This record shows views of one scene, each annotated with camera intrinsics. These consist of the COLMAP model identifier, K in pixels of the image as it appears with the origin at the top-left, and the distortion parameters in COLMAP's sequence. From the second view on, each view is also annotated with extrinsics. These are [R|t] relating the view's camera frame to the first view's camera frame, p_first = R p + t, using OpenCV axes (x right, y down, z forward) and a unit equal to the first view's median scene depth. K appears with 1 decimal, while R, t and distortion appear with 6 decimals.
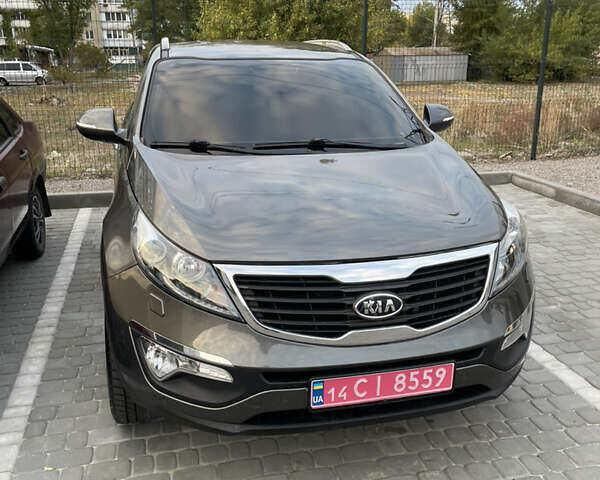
lens RADIAL K [[601.3, 0, 303.7], [0, 601.3, 248.0], [0, 0, 1]] dist [0.042377, 0.000000]
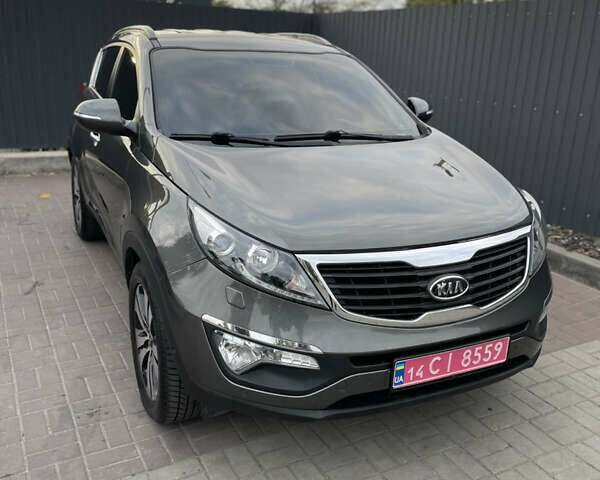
lens RADIAL K [[601.3, 0, 308.4], [0, 601.3, 239.9], [0, 0, 1]] dist [0.042377, 0.000000]
pose [[0.980377, -0.035281, 0.193947, -0.297857], [0.035136, 0.999374, 0.004191, -0.001125], [-0.193974, 0.002706, 0.981003, 0.000661]]
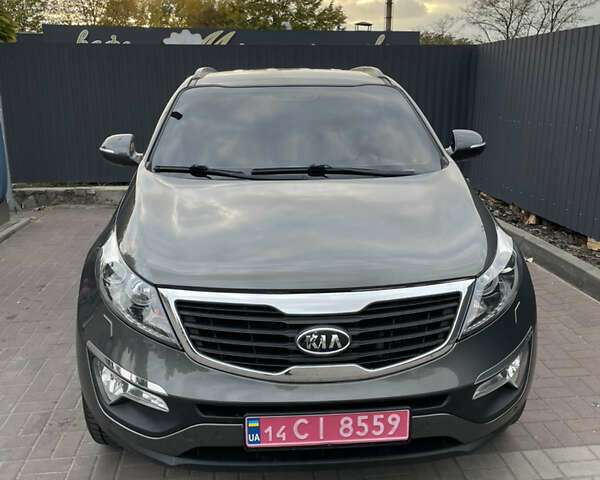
lens RADIAL K [[601.3, 0, 305.0], [0, 601.3, 235.1], [0, 0, 1]] dist [0.042377, 0.000000]
pose [[0.983370, 0.029714, -0.179168, 0.238927], [-0.041336, 0.997252, -0.061484, -0.008476], [0.176849, 0.067867, 0.981895, 0.061098]]
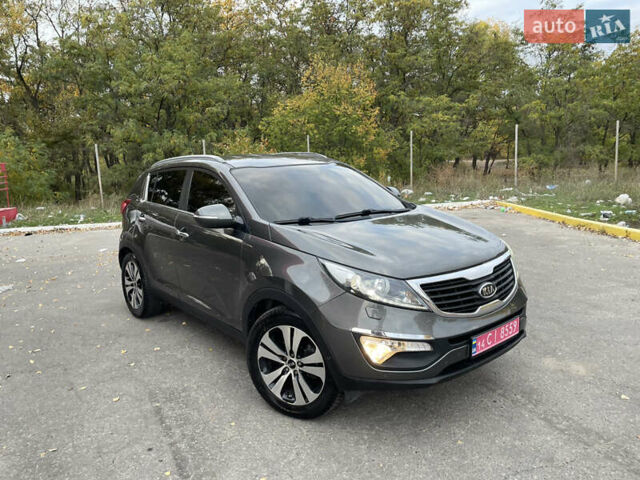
lens RADIAL K [[476.0, 0, 319.1], [0, 476.0, 235.5], [0, 0, 1]] dist [0.050500, -0.001825]
pose [[0.904134, -0.113429, 0.411916, -0.815174], [0.176600, 0.977116, -0.118560, 0.017294], [-0.389042, 0.179938, 0.903476, -0.100132]]
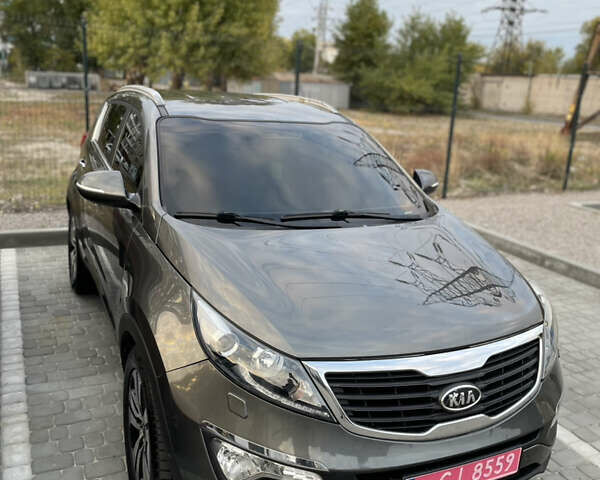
lens RADIAL K [[601.3, 0, 311.0], [0, 601.3, 234.7], [0, 0, 1]] dist [0.042377, 0.000000]
pose [[0.977655, 0.007810, 0.210073, -0.314760], [0.002707, 0.998759, -0.049731, -0.119228], [-0.210200, 0.049188, 0.976420, 0.034471]]
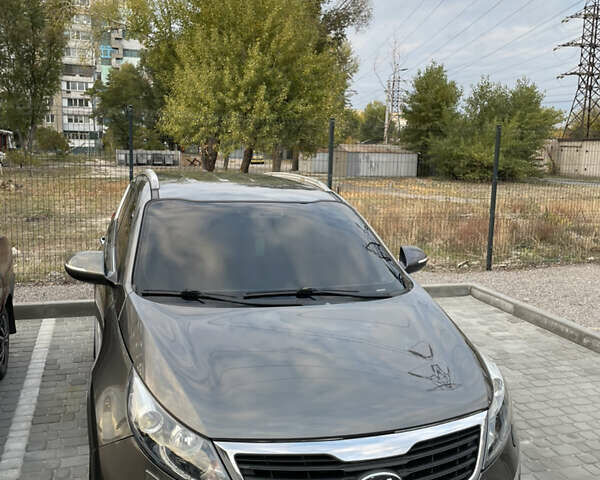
lens RADIAL K [[601.3, 0, 300.7], [0, 601.3, 237.7], [0, 0, 1]] dist [0.042377, 0.000000]
pose [[0.997233, 0.024547, 0.070165, -0.079027], [-0.013340, 0.987677, -0.155936, -0.140242], [-0.073128, 0.154568, 0.985272, -0.044980]]
